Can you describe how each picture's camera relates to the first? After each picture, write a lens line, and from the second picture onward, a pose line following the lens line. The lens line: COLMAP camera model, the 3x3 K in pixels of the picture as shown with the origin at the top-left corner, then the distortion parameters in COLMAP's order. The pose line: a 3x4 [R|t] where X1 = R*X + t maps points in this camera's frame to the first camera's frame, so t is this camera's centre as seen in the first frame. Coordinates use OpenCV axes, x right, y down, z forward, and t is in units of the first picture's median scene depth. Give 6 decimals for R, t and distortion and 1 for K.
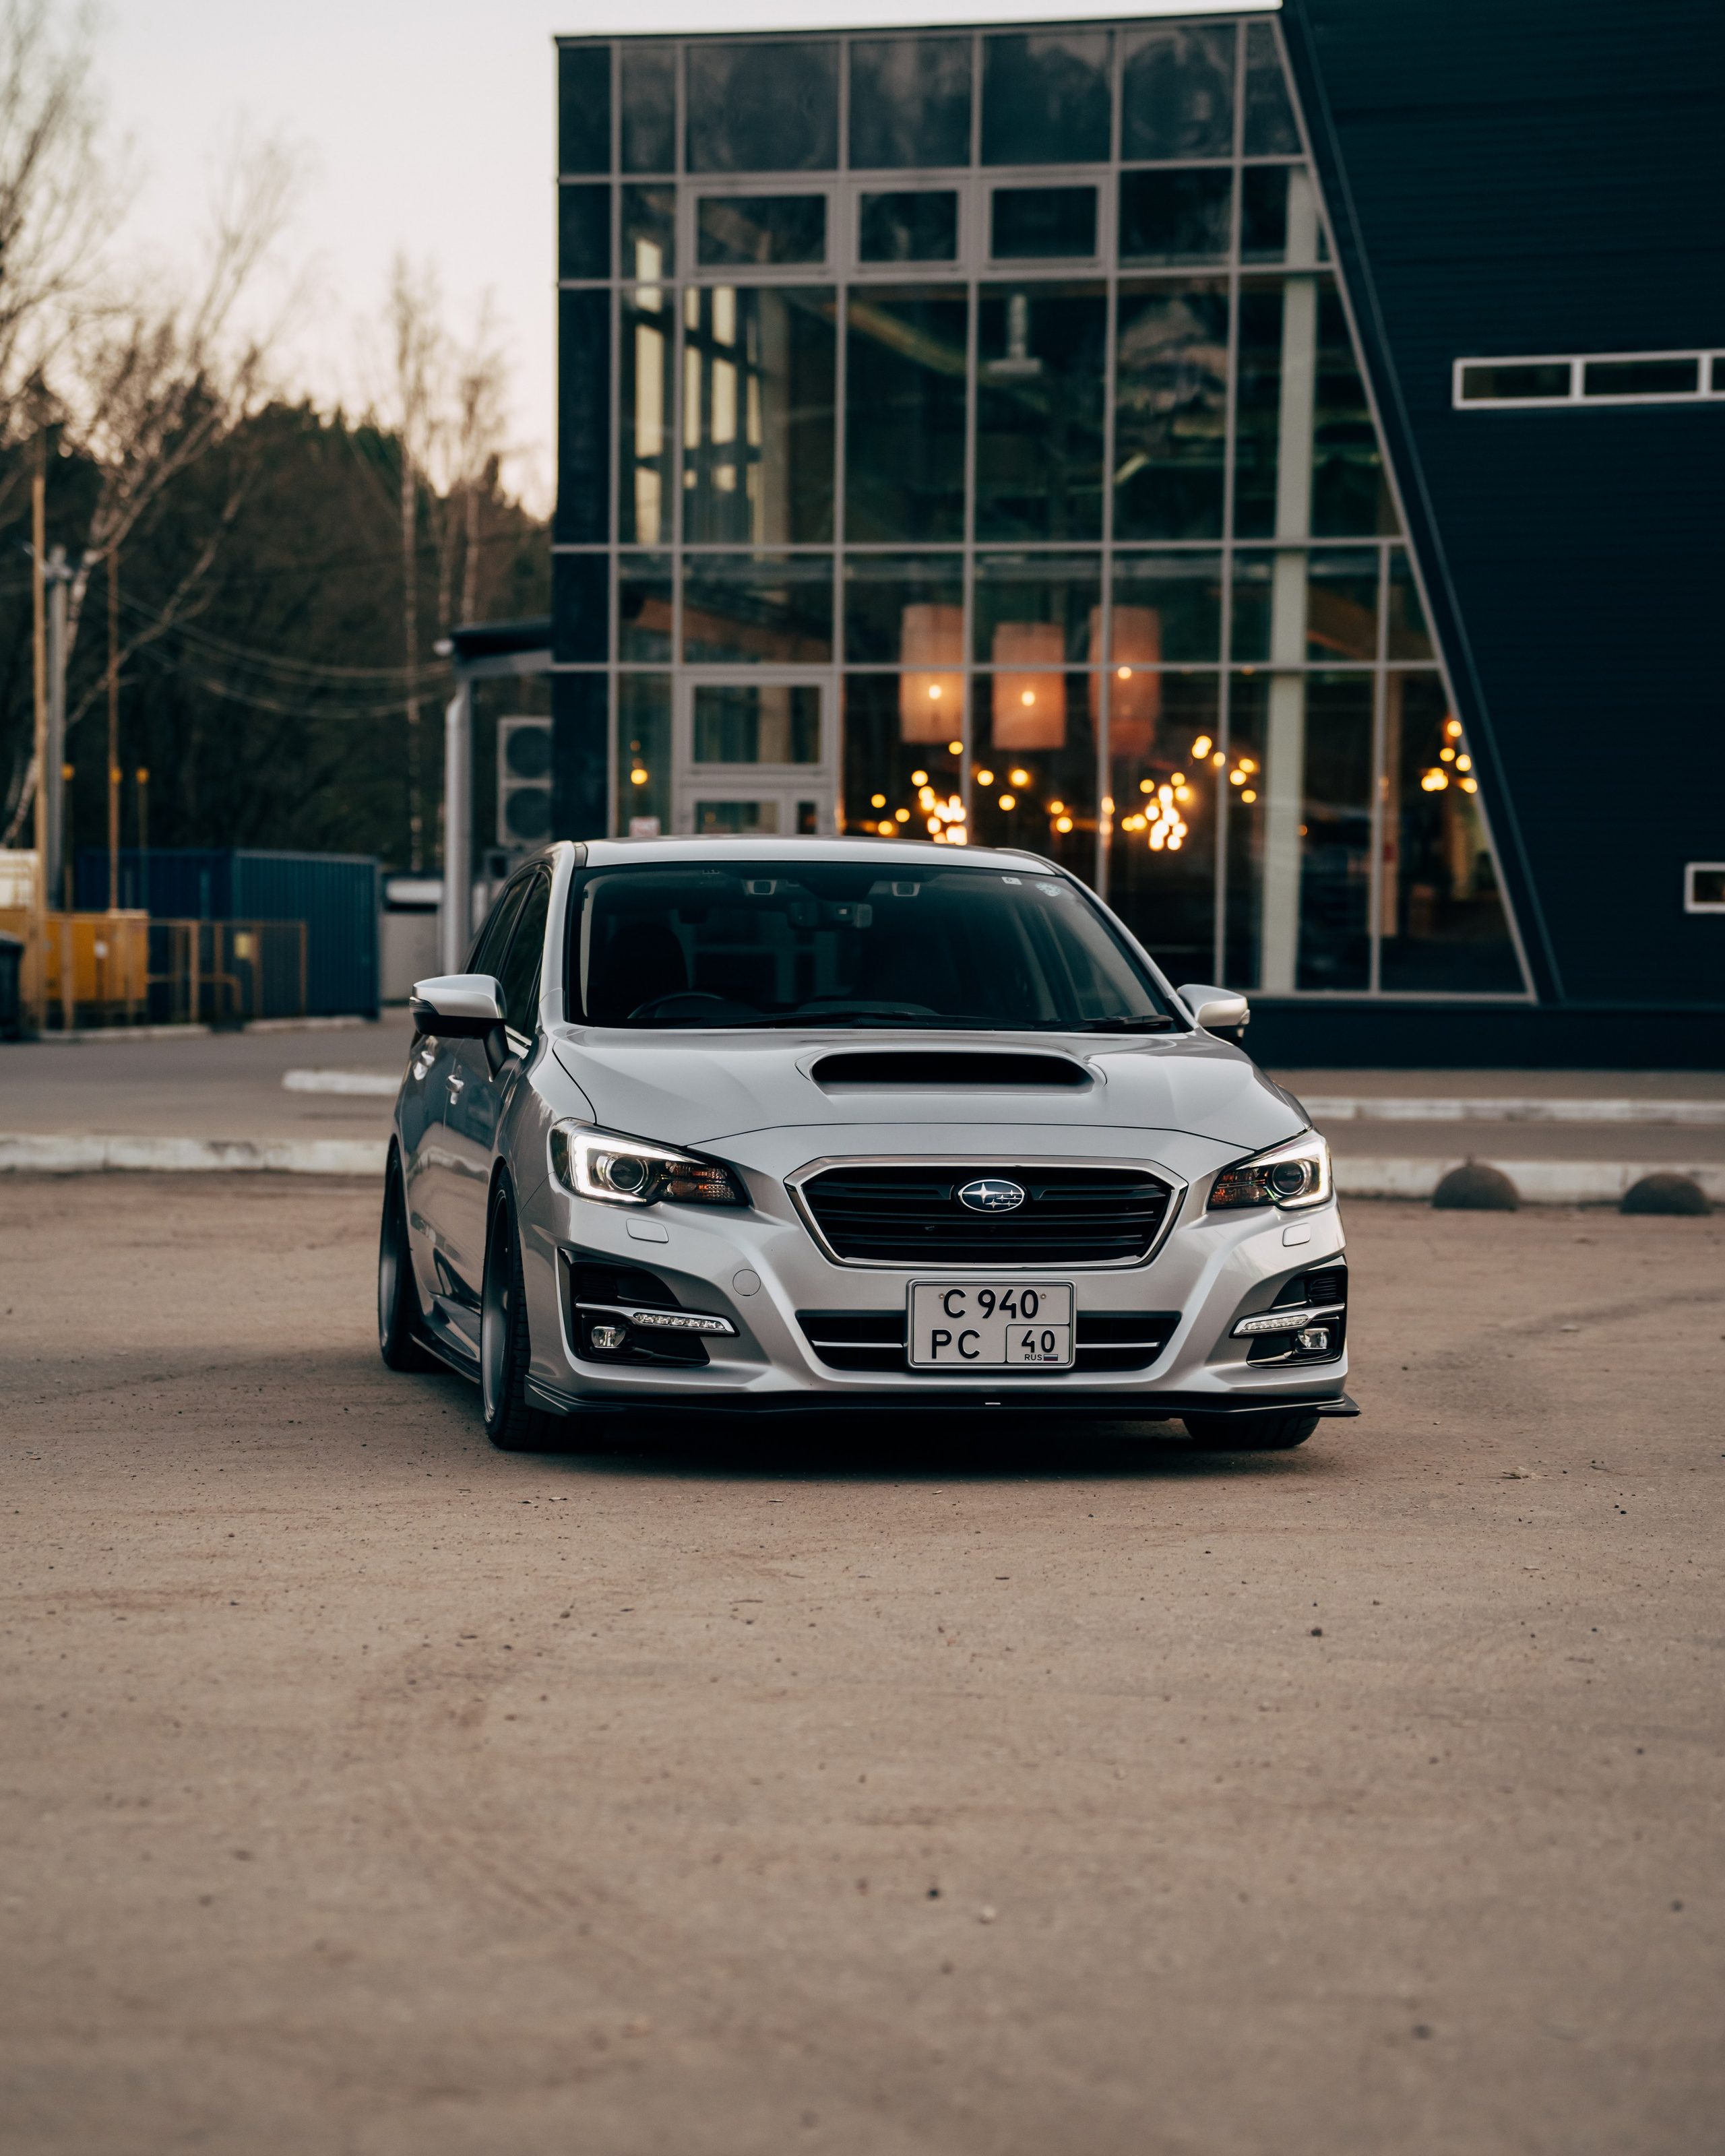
lens RADIAL K [[4634.7, 0, 862.5], [0, 4634.7, 1078.0], [0, 0, 1]] dist [0.610665, -0.020779]
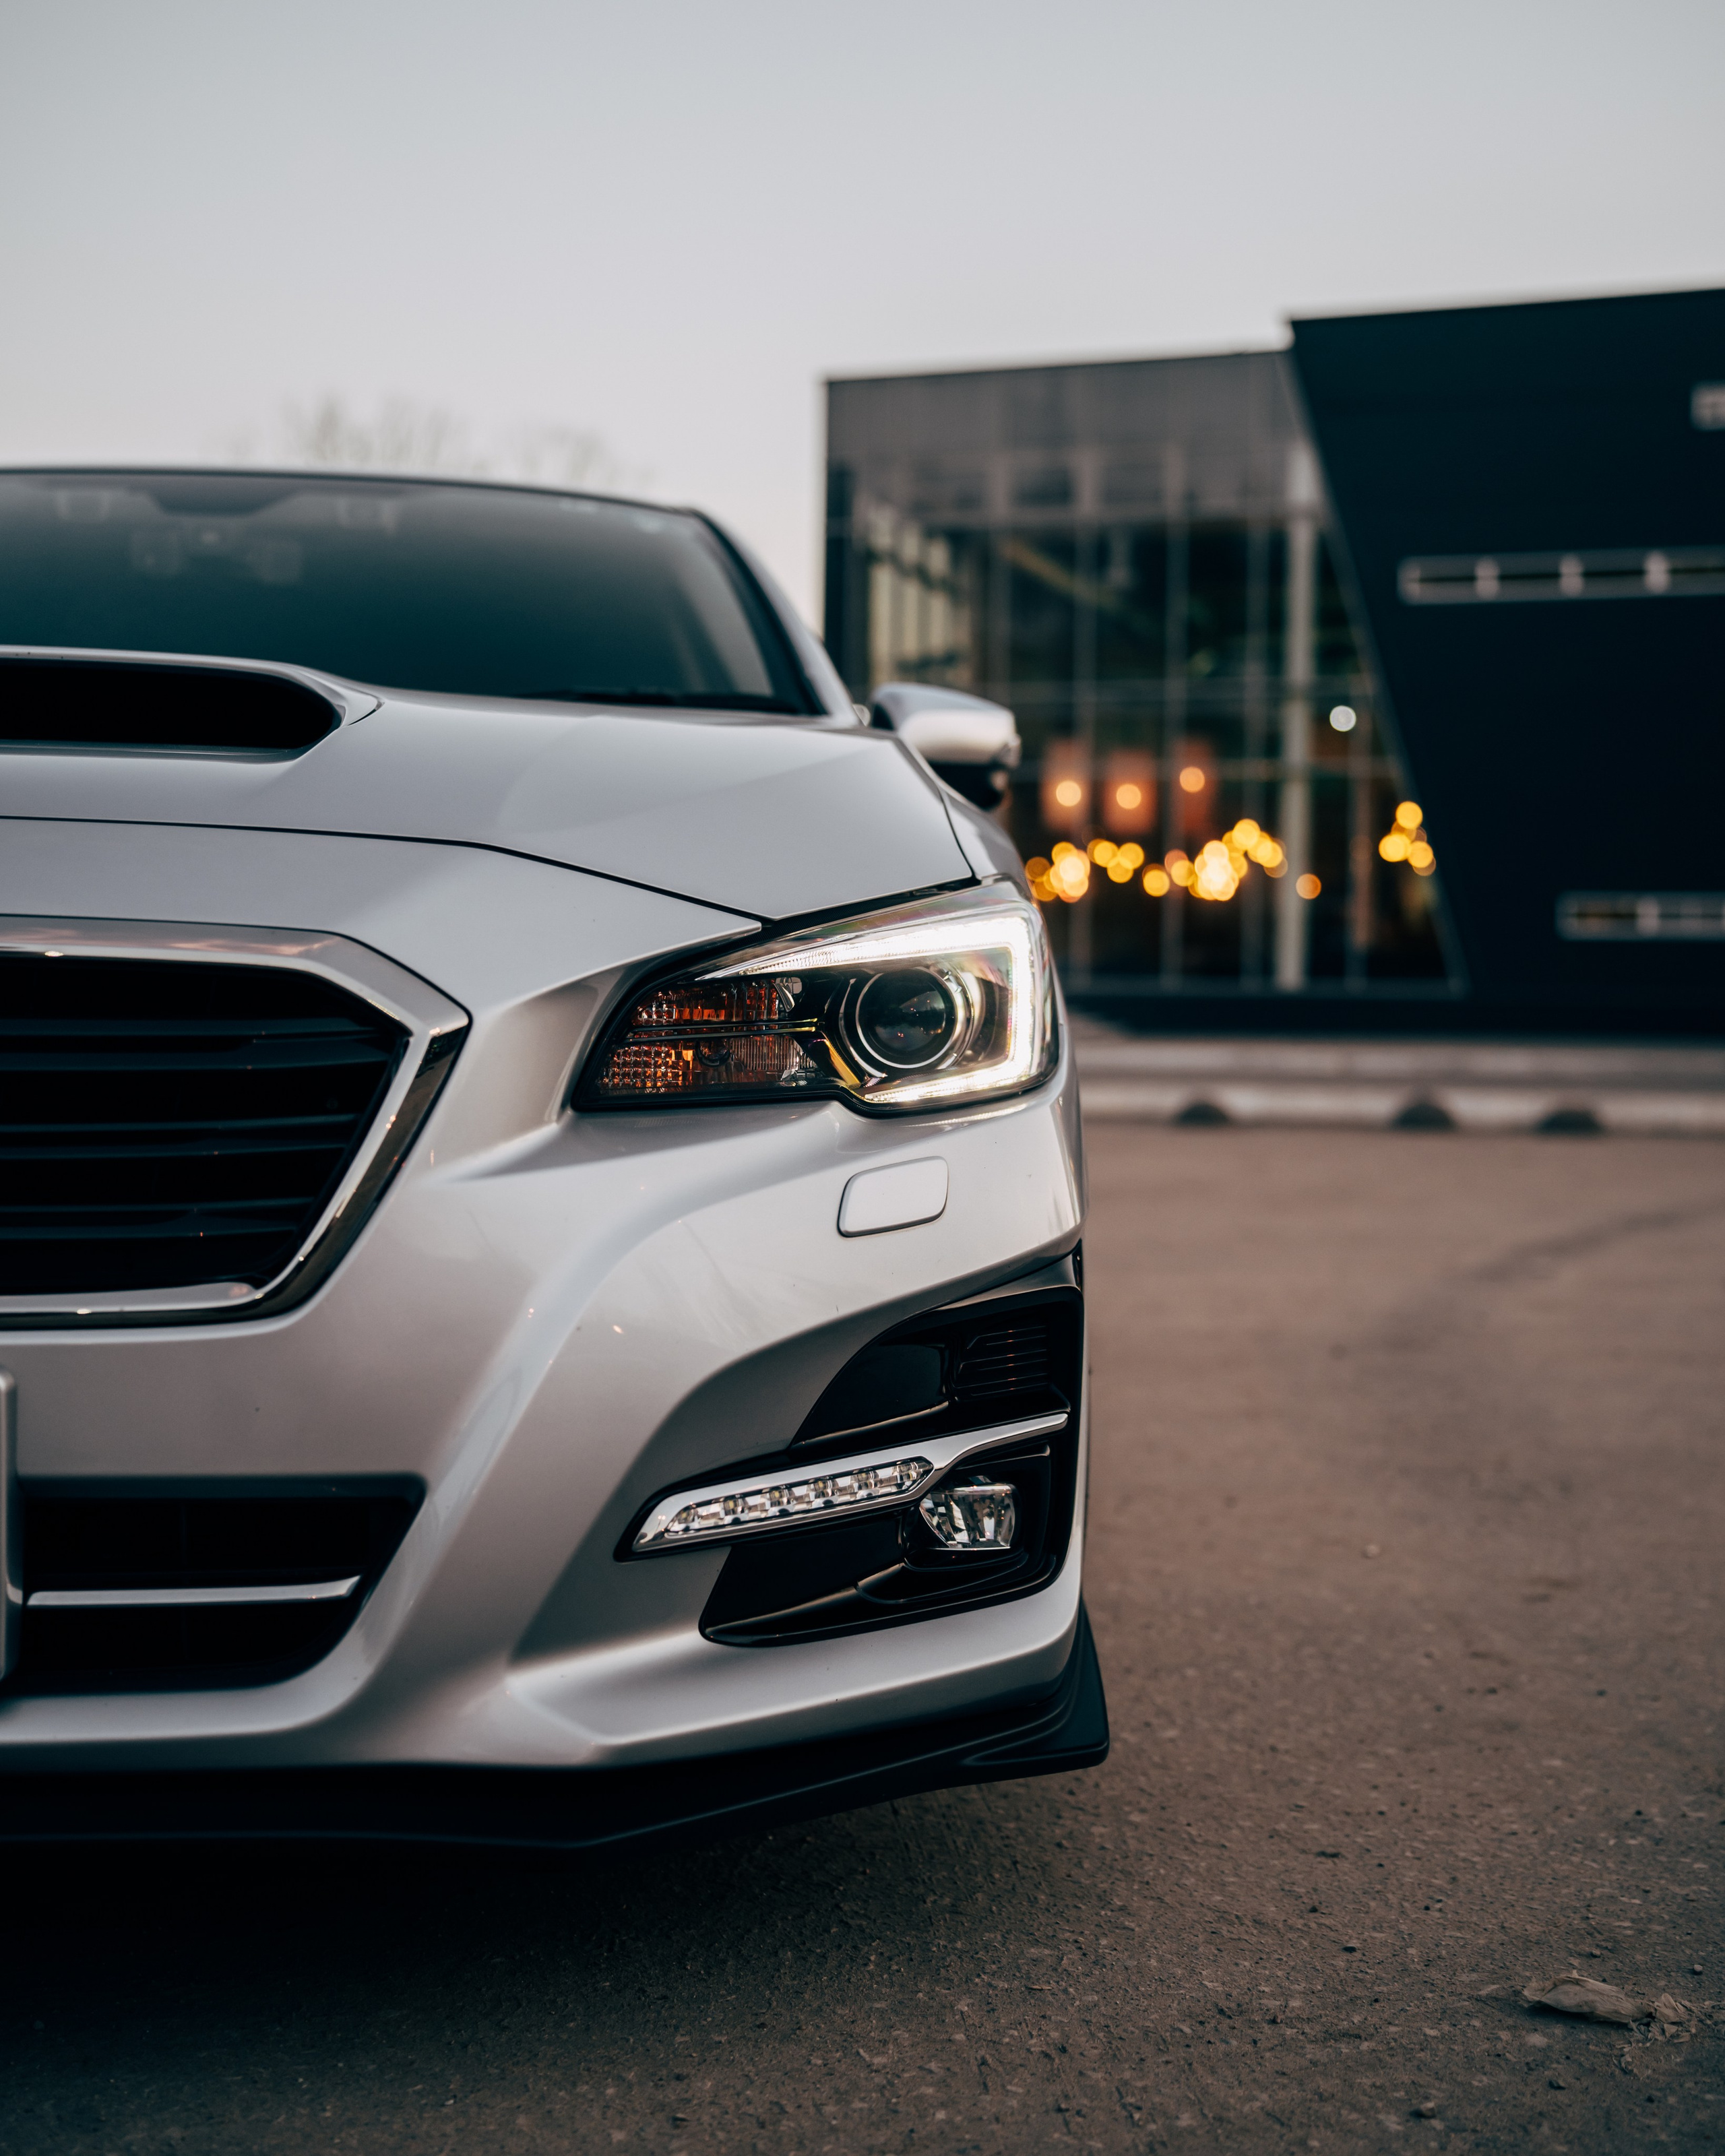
lens RADIAL K [[2709.1, 0, 862.5], [0, 2709.1, 1078.0], [0, 0, 1]] dist [-0.009376, -0.004772]
pose [[0.997308, 0.004744, -0.073172, 0.088136], [-0.004143, 0.999957, 0.008356, 0.020717], [0.073208, -0.008030, 0.997284, 0.698799]]
